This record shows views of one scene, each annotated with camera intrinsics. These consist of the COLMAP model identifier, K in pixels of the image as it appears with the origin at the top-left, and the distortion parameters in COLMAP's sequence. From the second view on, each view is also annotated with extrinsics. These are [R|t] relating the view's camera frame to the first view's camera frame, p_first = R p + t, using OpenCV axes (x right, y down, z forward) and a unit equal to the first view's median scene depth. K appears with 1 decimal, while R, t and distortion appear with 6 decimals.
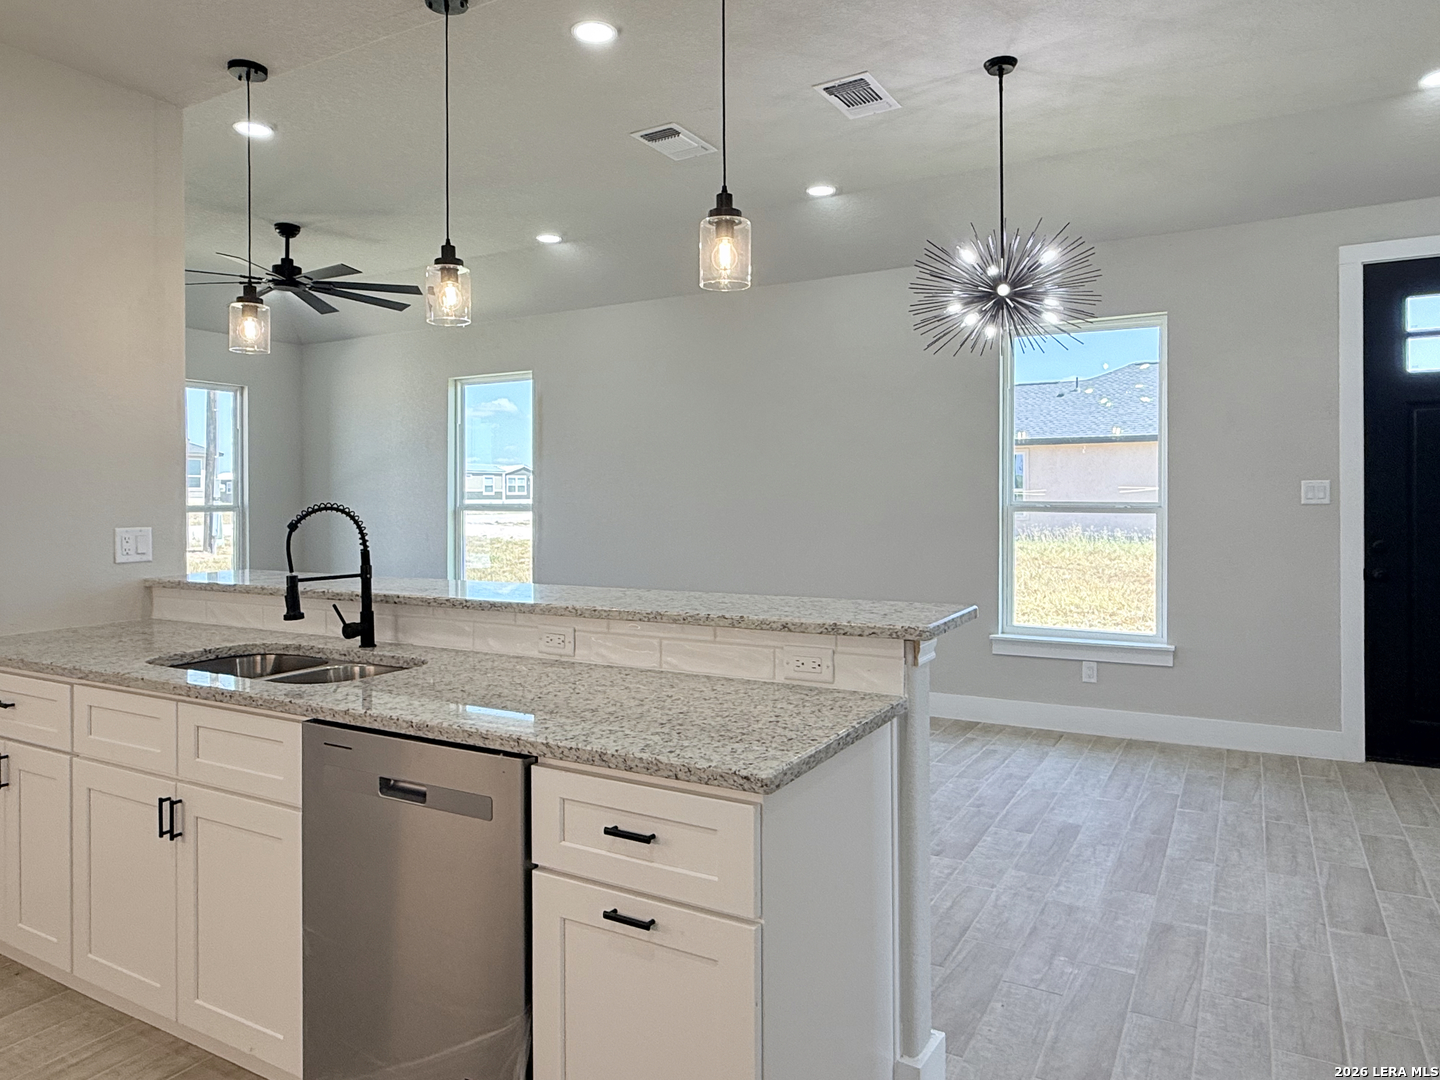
lens RADIAL K [[932.2, 0, 722.7], [0, 932.2, 513.1], [0, 0, 1]] dist [-0.004147, 0.002034]
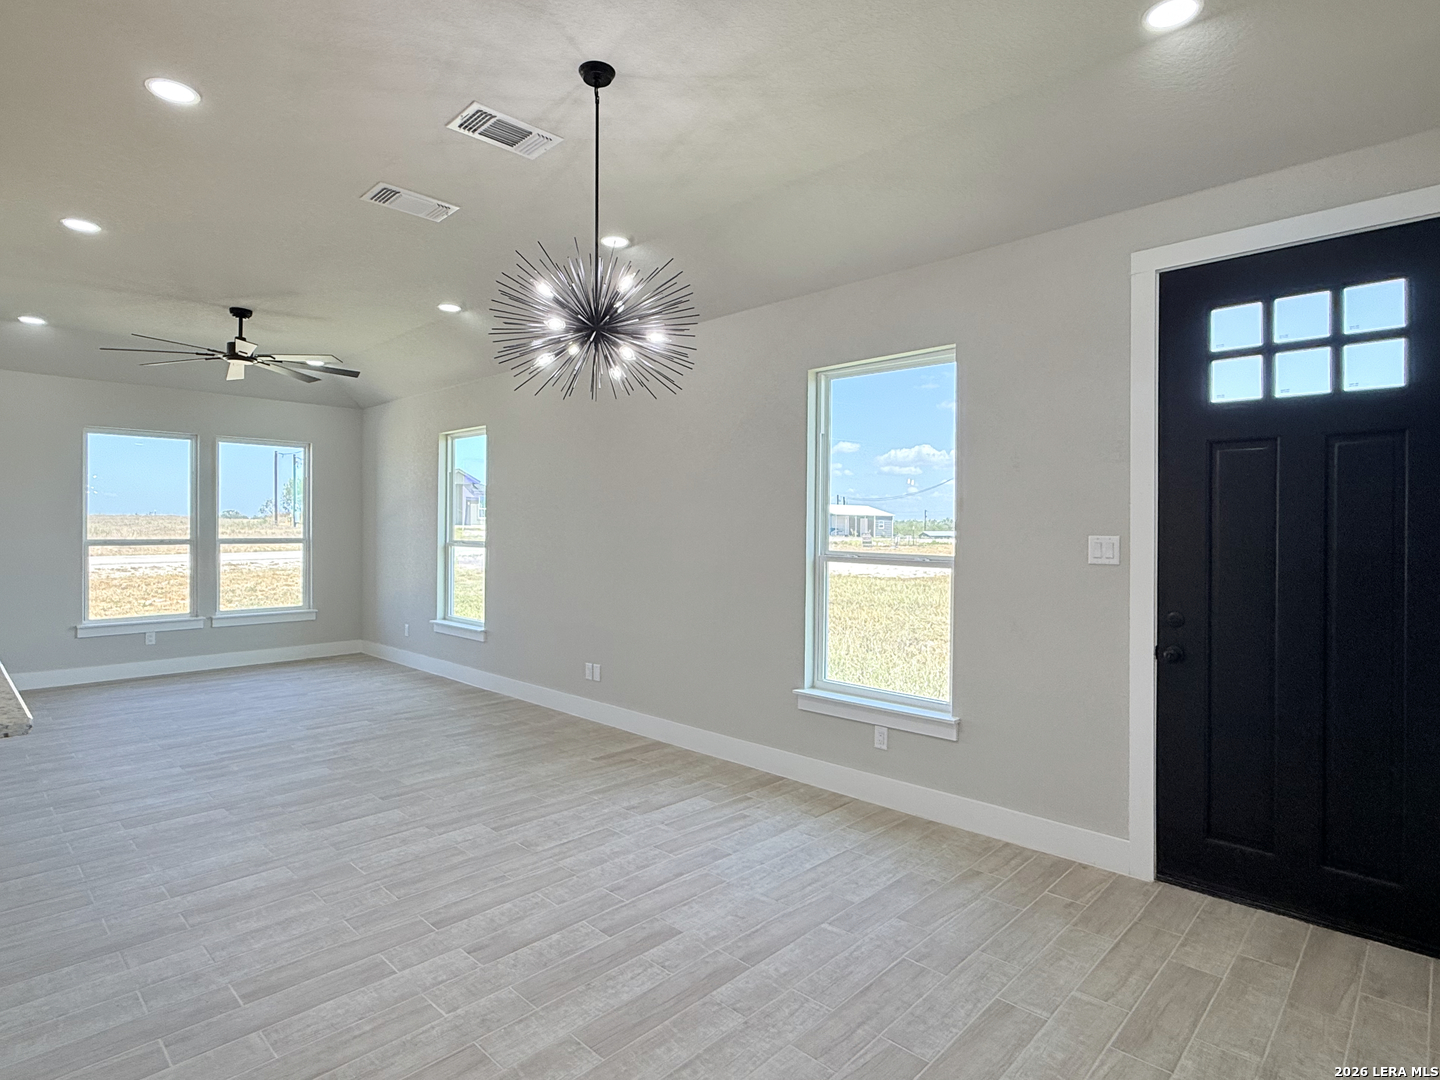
lens RADIAL K [[763.5, 0, 720.0], [0, 763.5, 540.0], [0, 0, 1]] dist [0.001974, 0.000996]
pose [[0.968986, 0.013899, -0.246724, 0.580087], [-0.013899, 0.999902, 0.001743, -0.034654], [0.246724, 0.001740, 0.969084, 0.306535]]
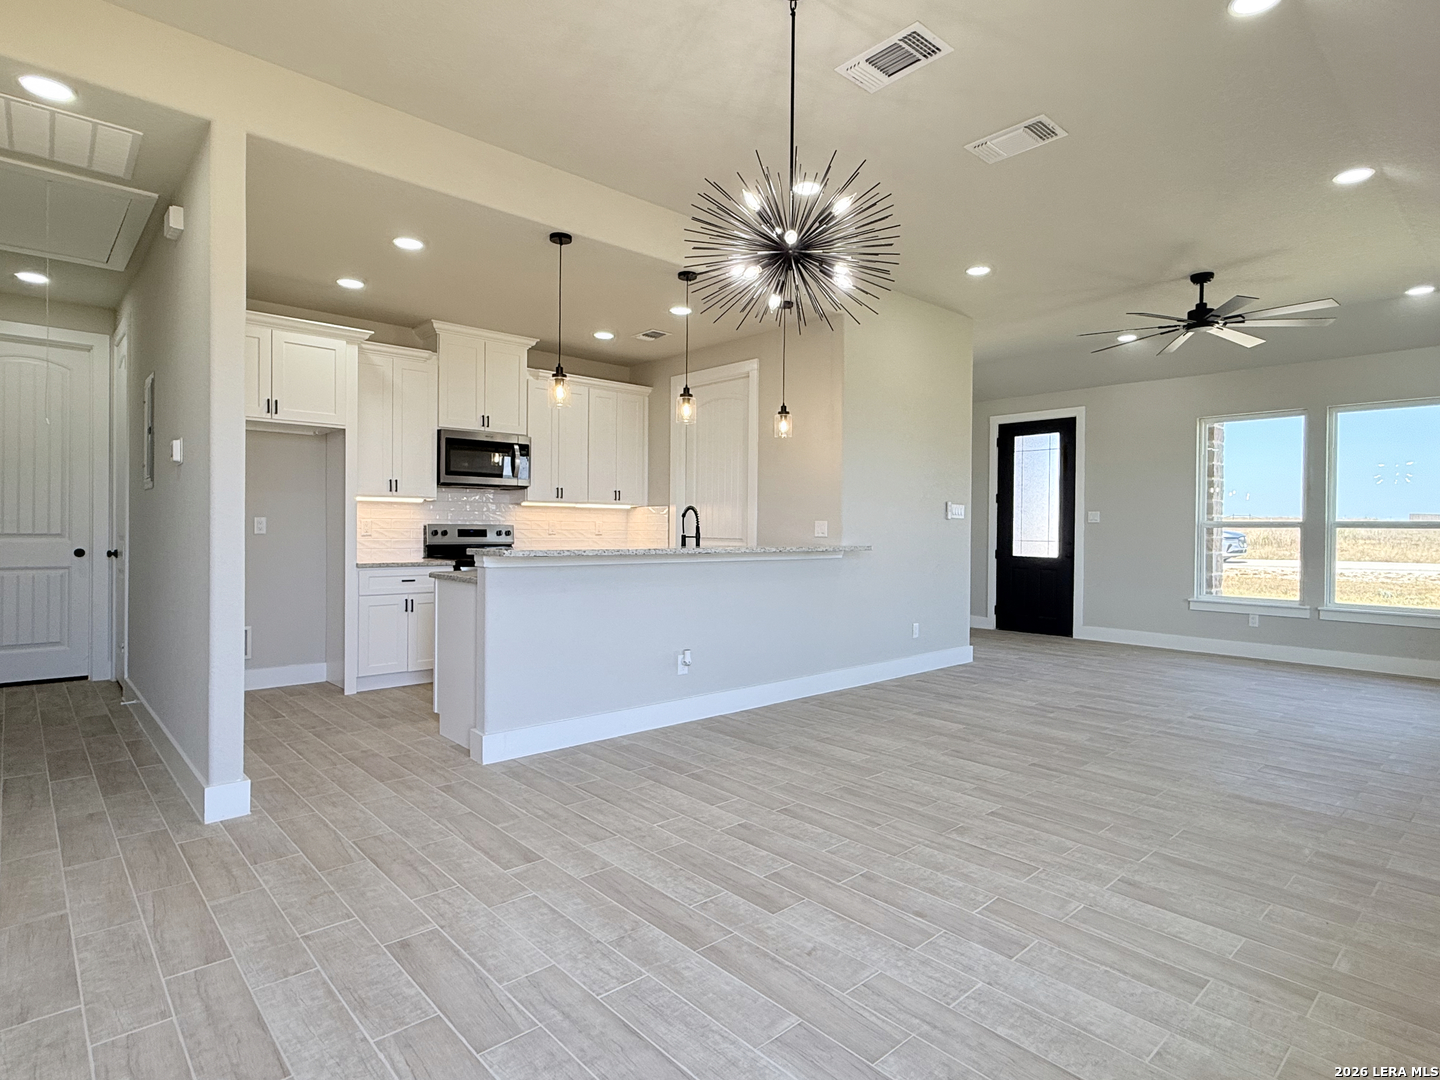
lens RADIAL K [[774.7, 0, 719.8], [0, 774.7, 535.5], [0, 0, 1]] dist [-0.001348, 0.000663]
pose [[-0.306633, 0.012097, -0.951751, 0.975941], [-0.024887, 0.999475, 0.020722, 0.014751], [0.951502, 0.030040, -0.306171, 1.120532]]
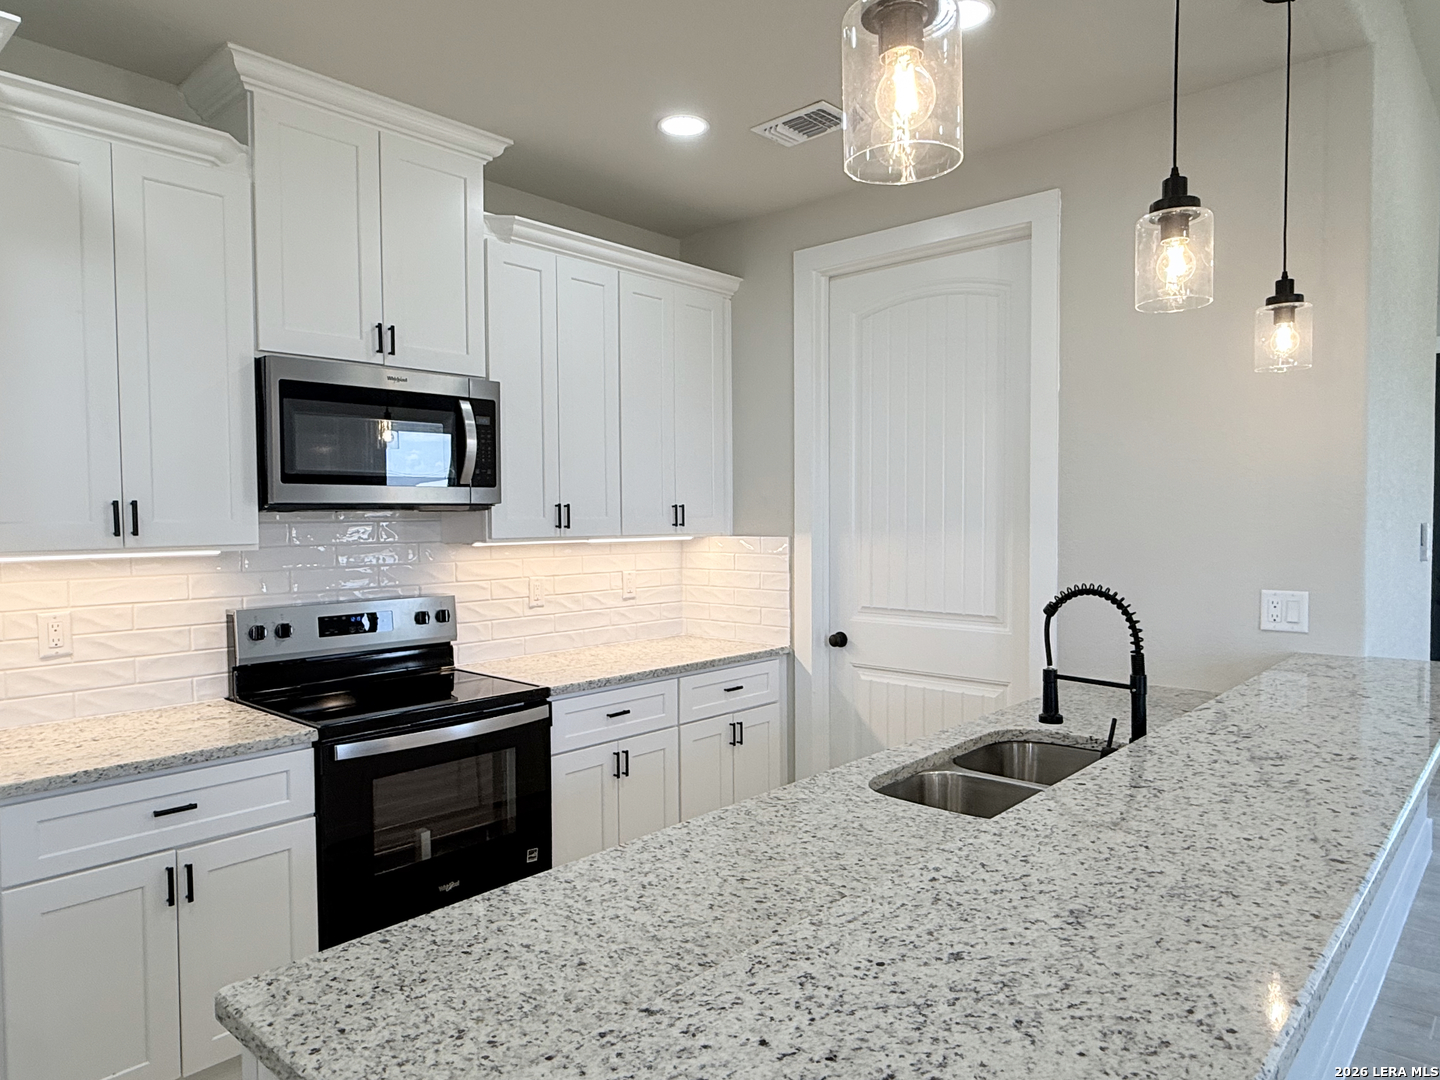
lens RADIAL K [[937.8, 0, 718.7], [0, 937.8, 551.8], [0, 0, 1]] dist [0.000257, -0.000846]
pose [[-0.217540, 0.044814, -0.975022, 0.260471], [-0.009796, 0.998795, 0.048092, -0.046730], [0.976002, 0.020013, -0.216839, 0.575165]]
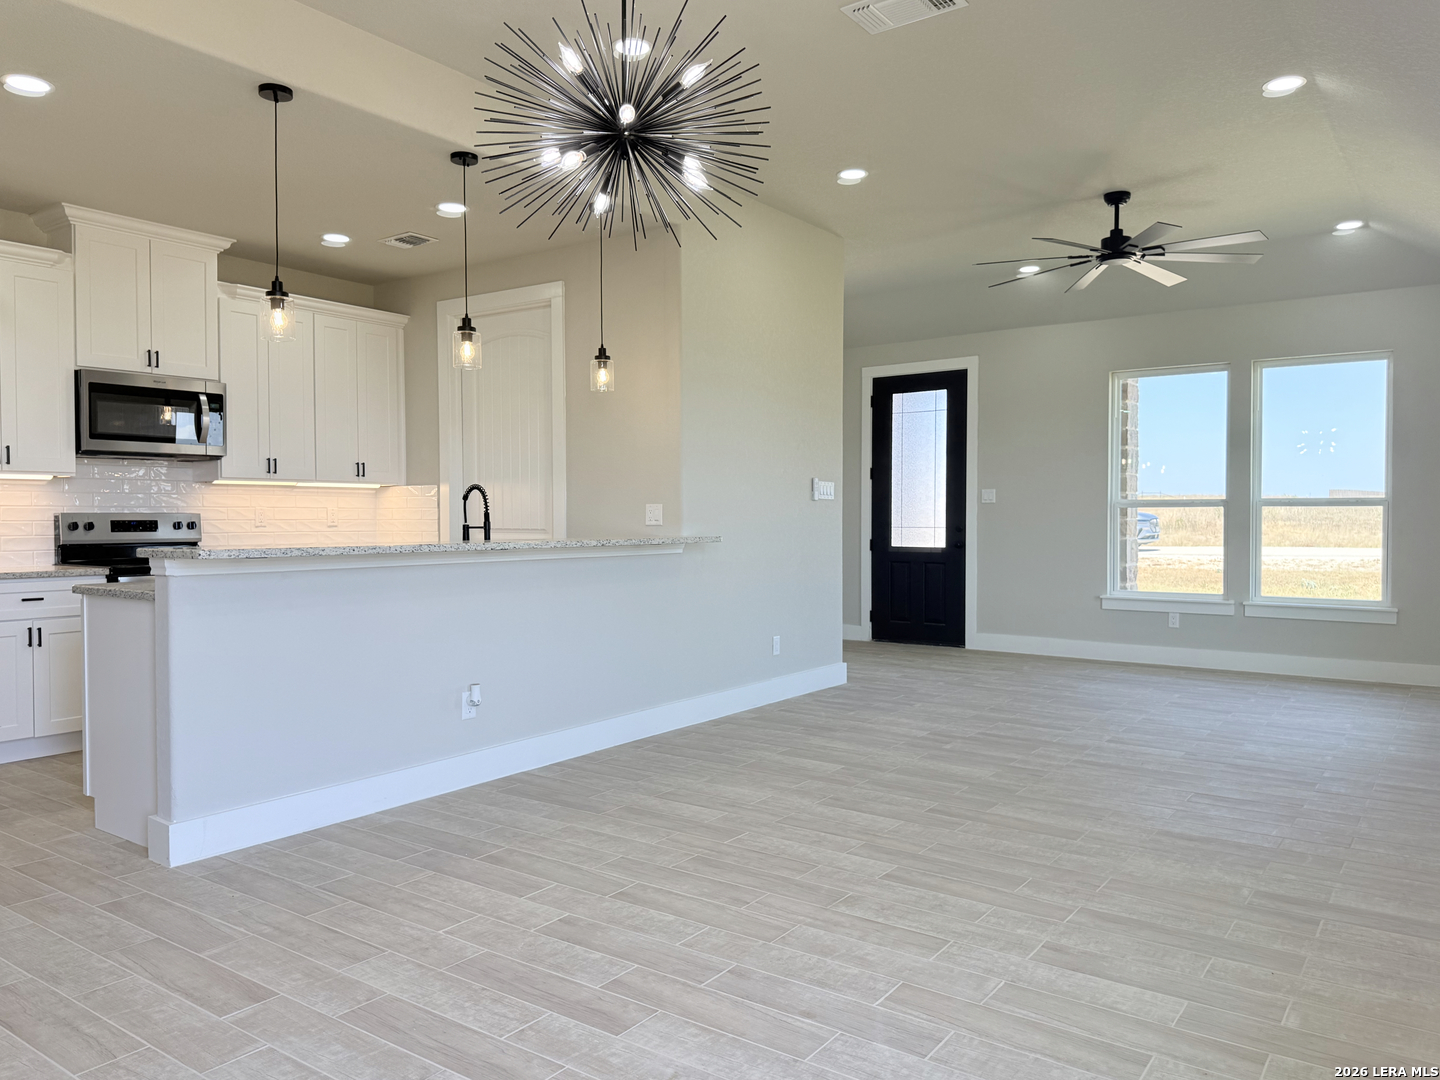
lens RADIAL K [[1048.1, 0, 720.0], [0, 1048.1, 540.0], [0, 0, 1]] dist [0.067133, -0.093178]
pose [[-0.104541, 0.029449, -0.994084, 0.982832], [-0.015784, 0.999386, 0.031266, 0.016568], [0.994395, 0.018959, -0.104012, 1.100679]]
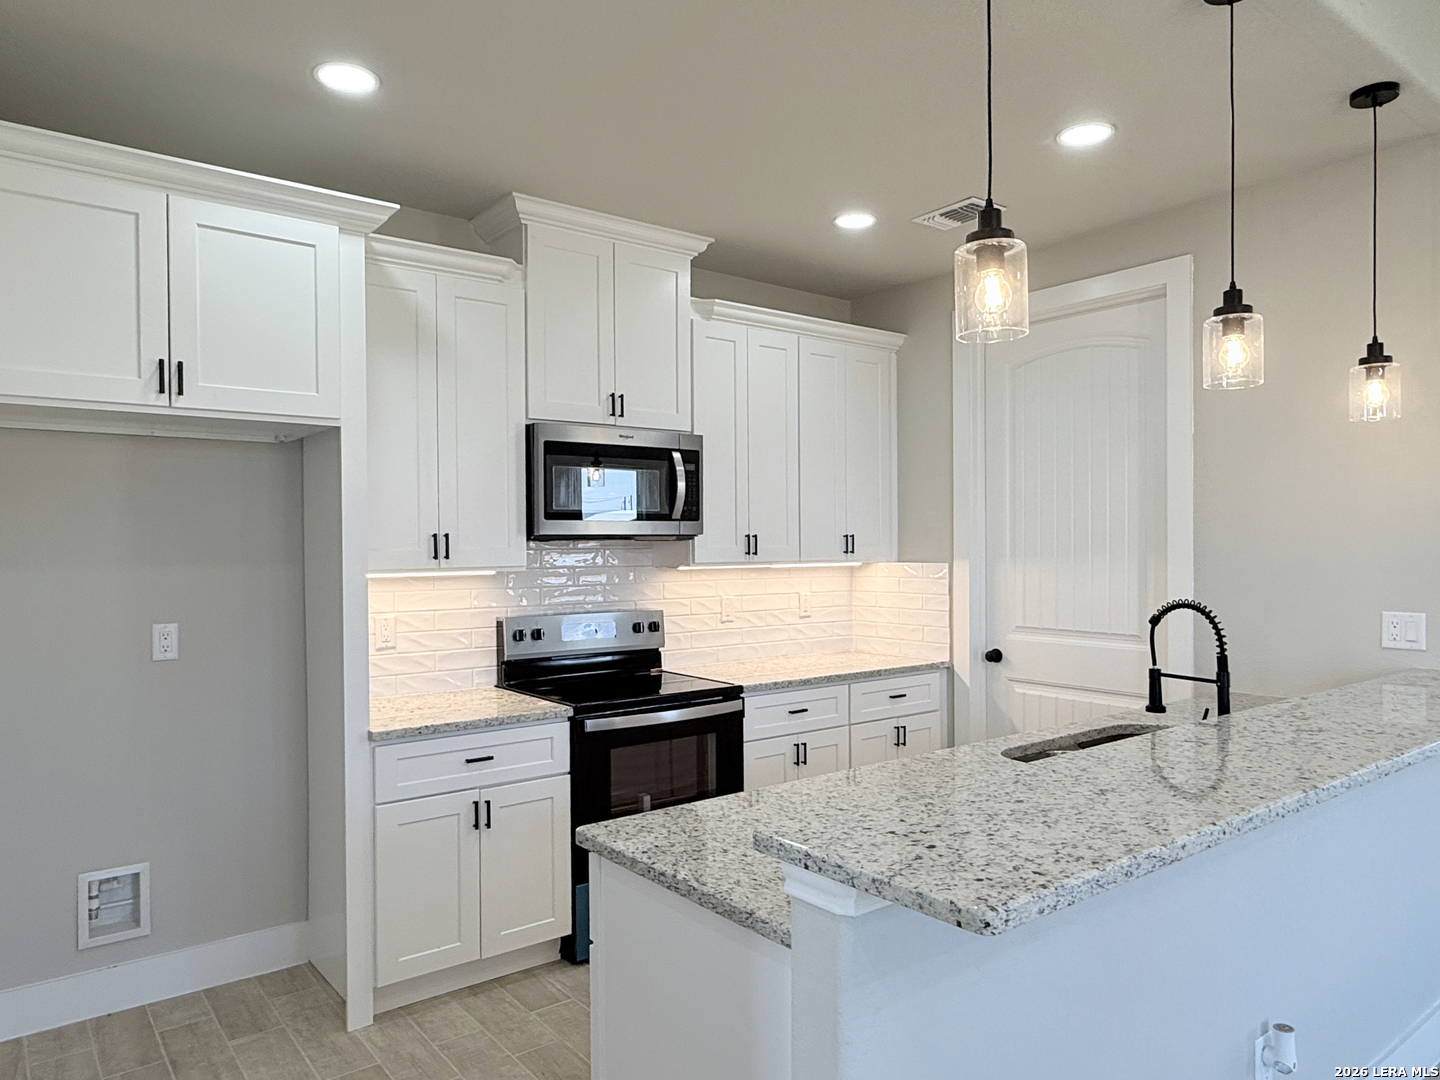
lens RADIAL K [[967.5, 0, 710.6], [0, 967.5, 552.4], [0, 0, 1]] dist [-0.000627, 0.000921]
pose [[-0.389572, 0.015763, -0.920861, 0.450265], [-0.007753, 0.999762, 0.020394, -0.049524], [0.920963, 0.015085, -0.389358, 0.620739]]
